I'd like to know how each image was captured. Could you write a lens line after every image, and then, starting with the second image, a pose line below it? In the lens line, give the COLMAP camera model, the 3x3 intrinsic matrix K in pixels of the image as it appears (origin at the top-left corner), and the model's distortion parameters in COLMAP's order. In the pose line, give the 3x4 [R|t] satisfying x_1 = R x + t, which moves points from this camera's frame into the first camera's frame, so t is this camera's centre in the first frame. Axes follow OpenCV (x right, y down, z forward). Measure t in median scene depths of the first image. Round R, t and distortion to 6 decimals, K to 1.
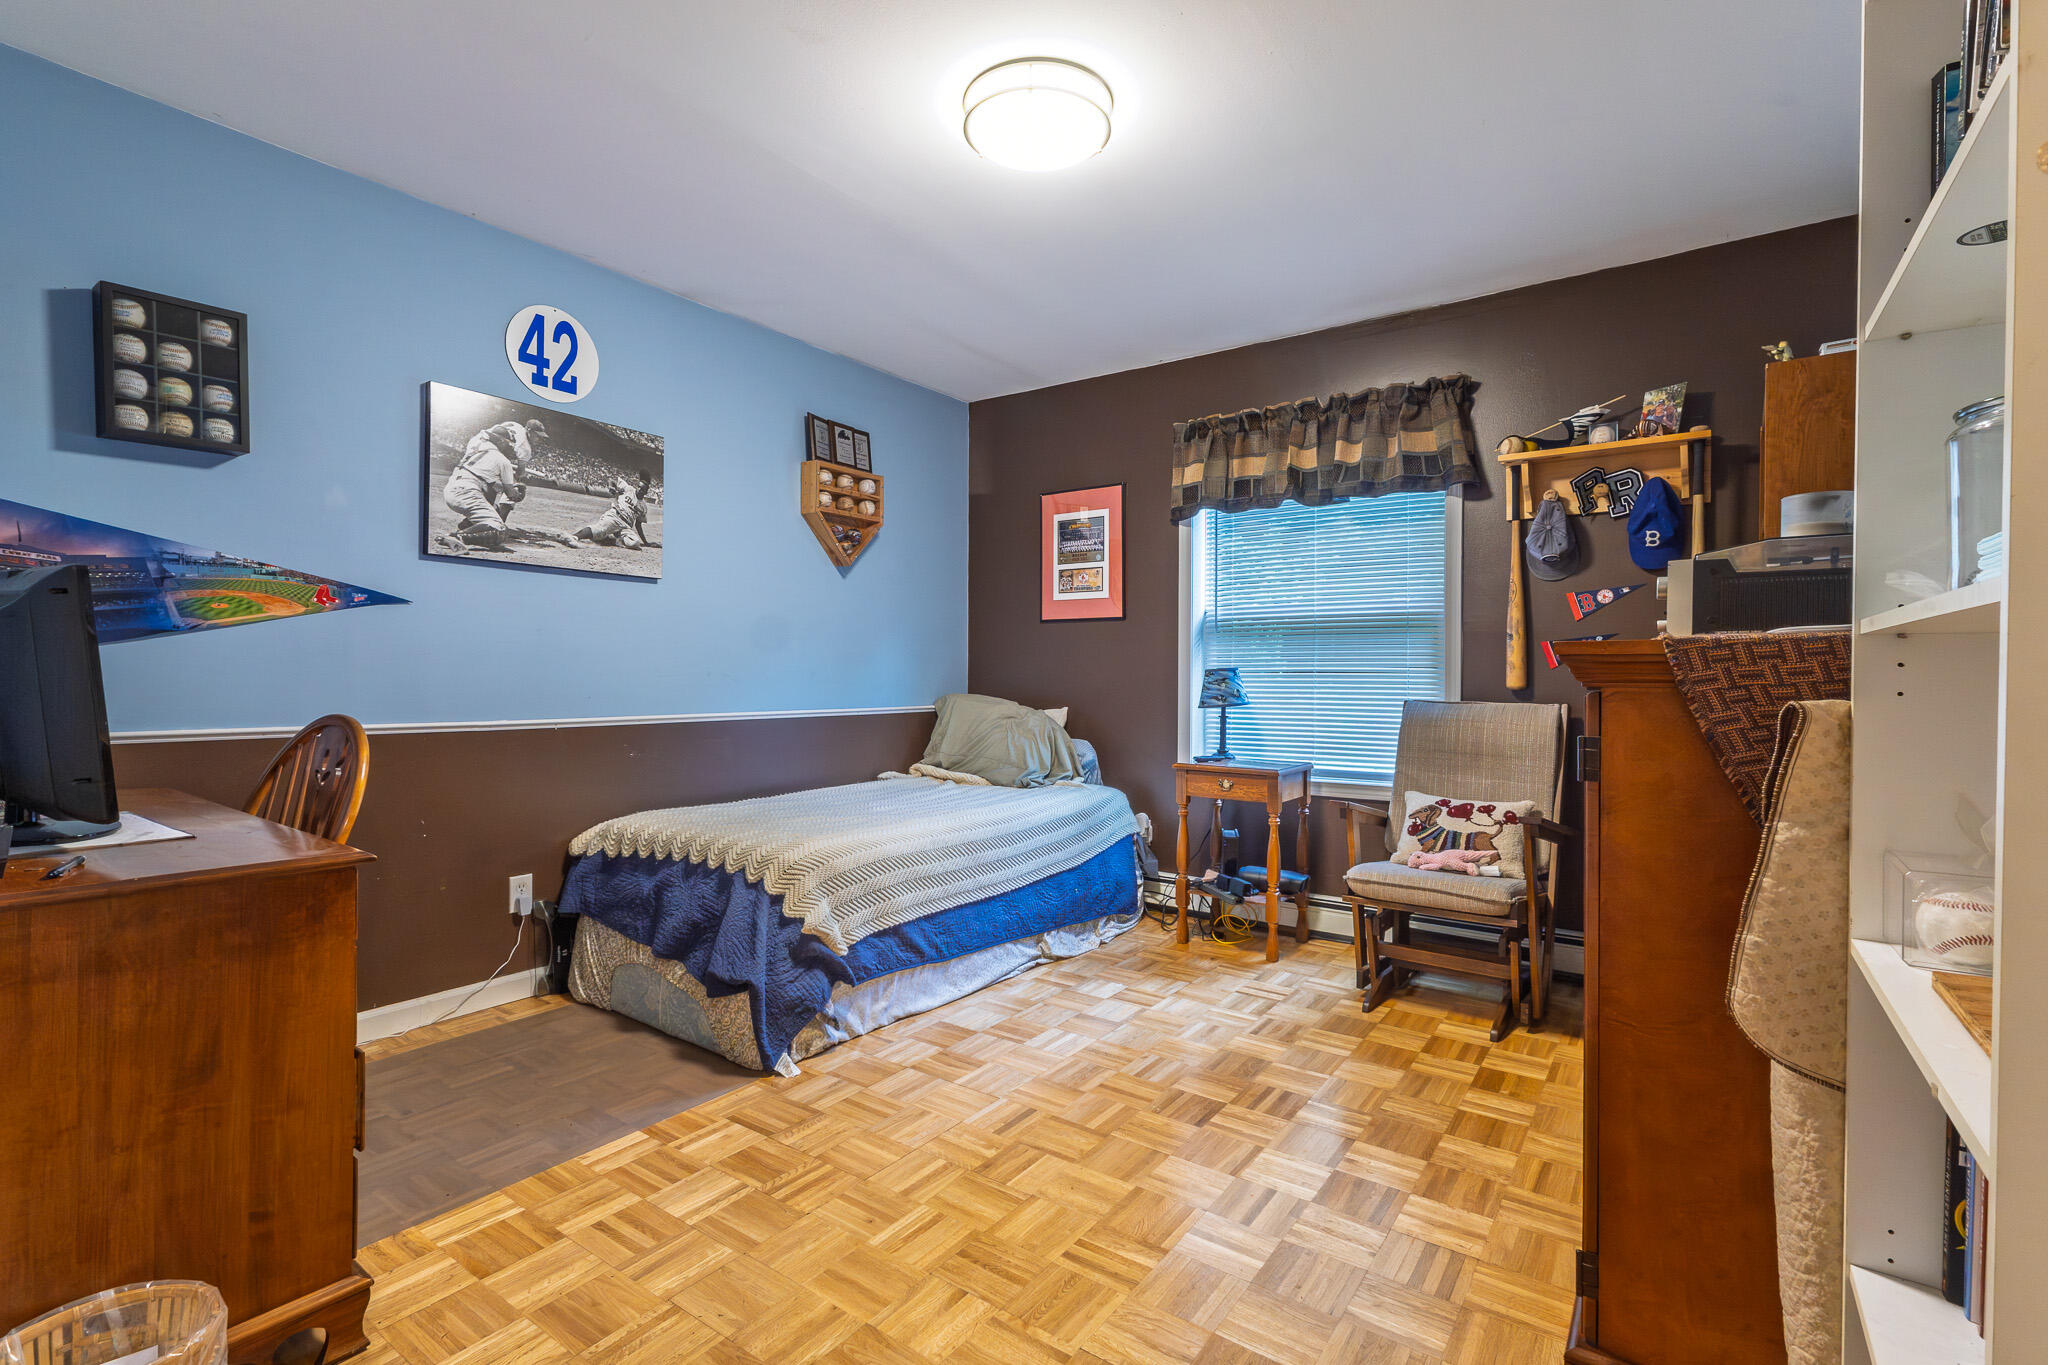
lens RADIAL K [[939.6, 0, 1028.0], [0, 939.6, 680.4], [0, 0, 1]] dist [0.001397, 0.000383]
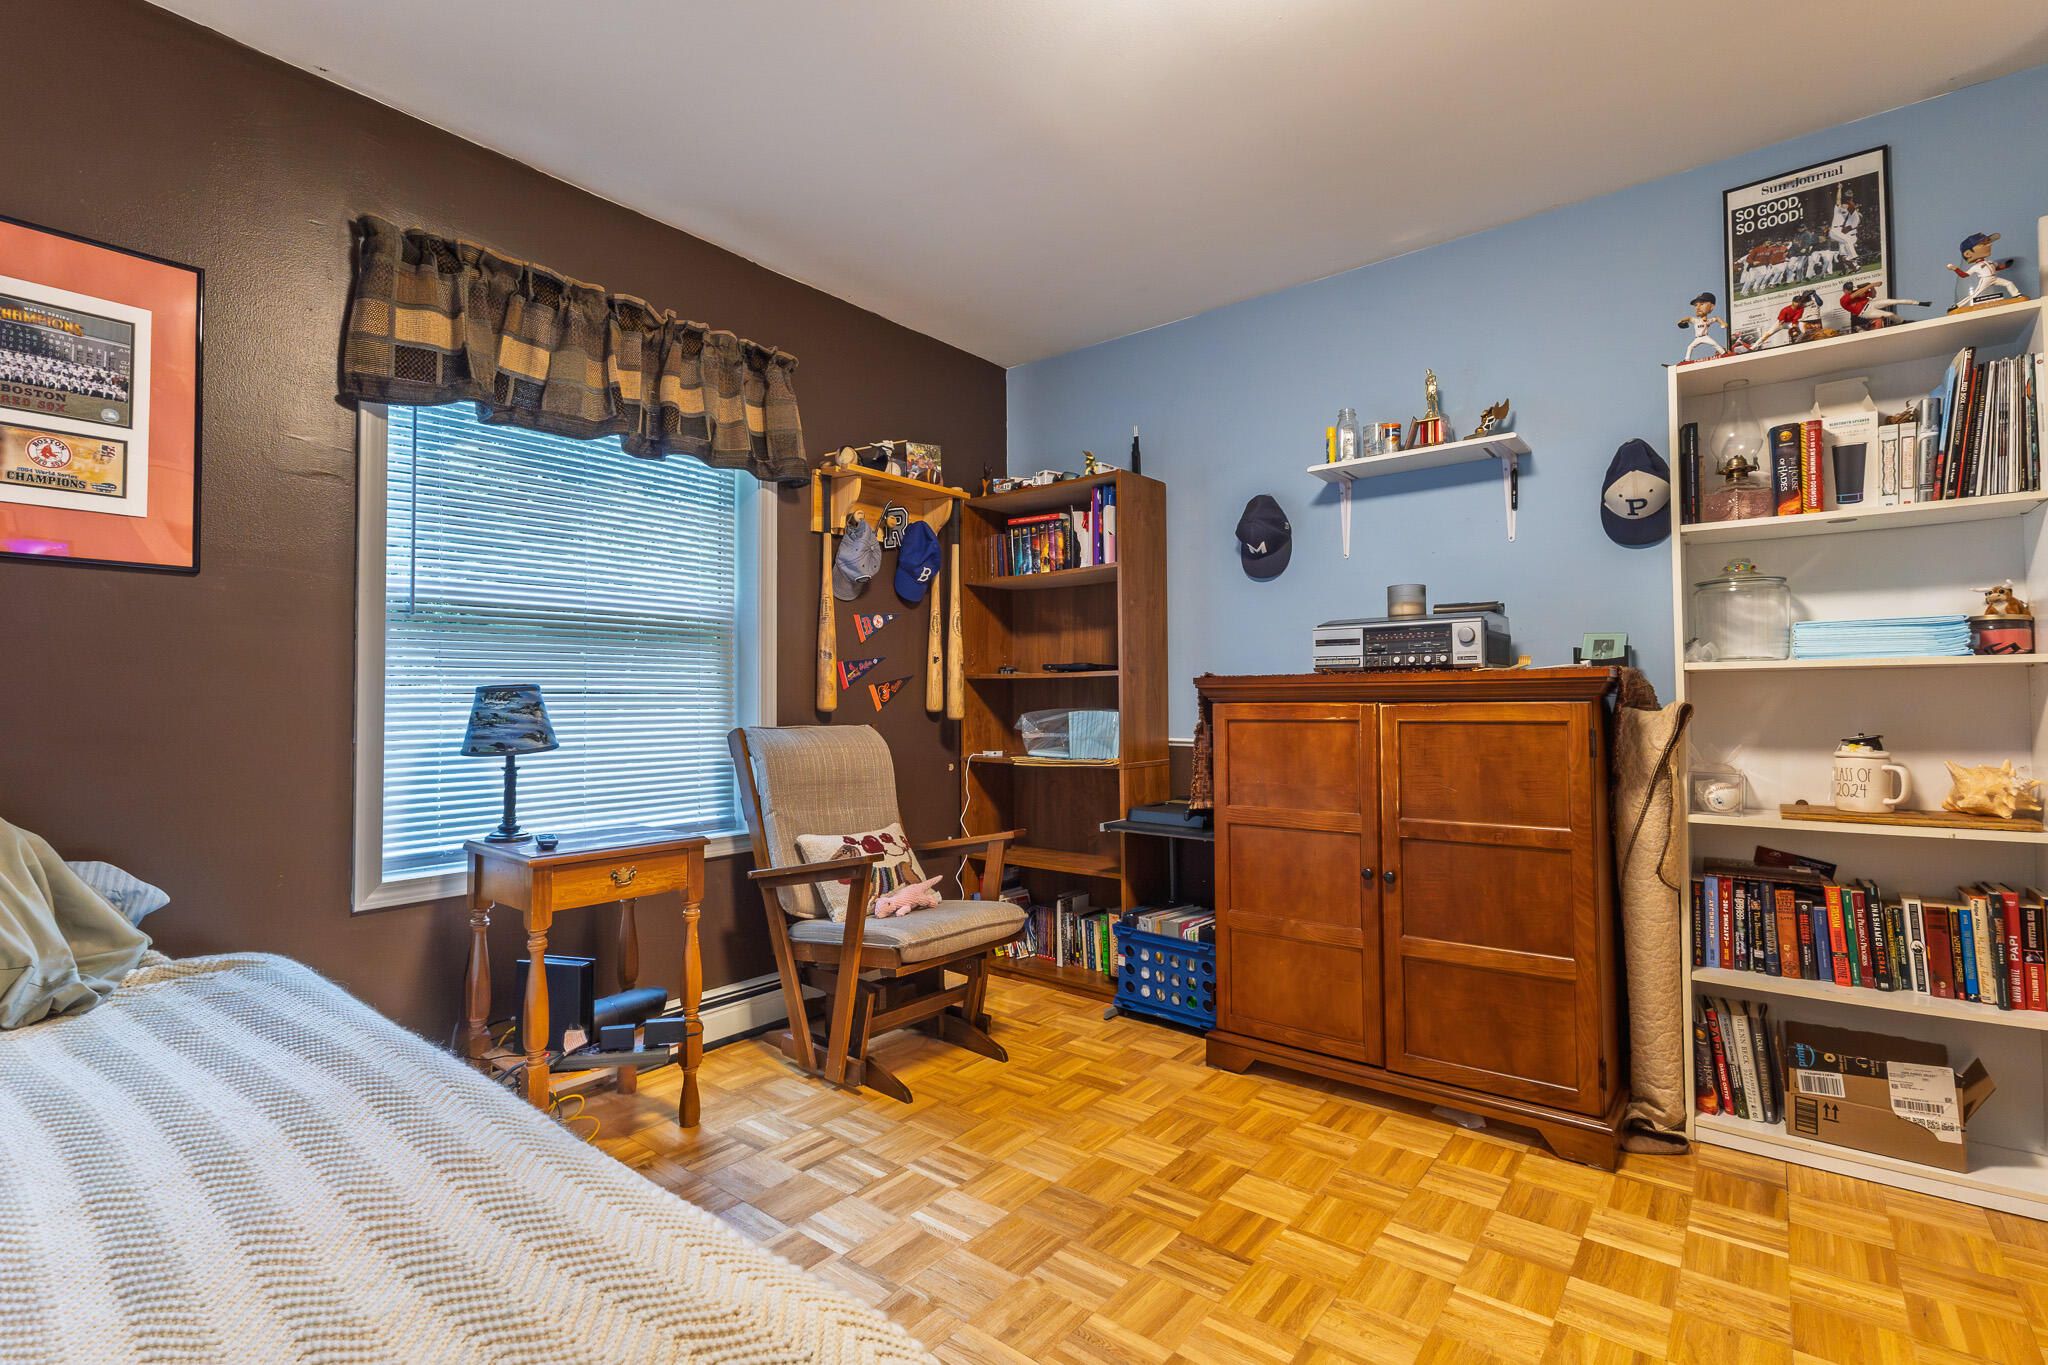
lens RADIAL K [[939.6, 0, 1031.5], [0, 939.6, 680.4], [0, 0, 1]] dist [0.001397, 0.000383]
pose [[0.053969, 0.019741, 0.998347, -0.375713], [0.015040, 0.999675, -0.020580, 0.001044], [-0.998429, 0.016125, 0.053655, 0.680341]]
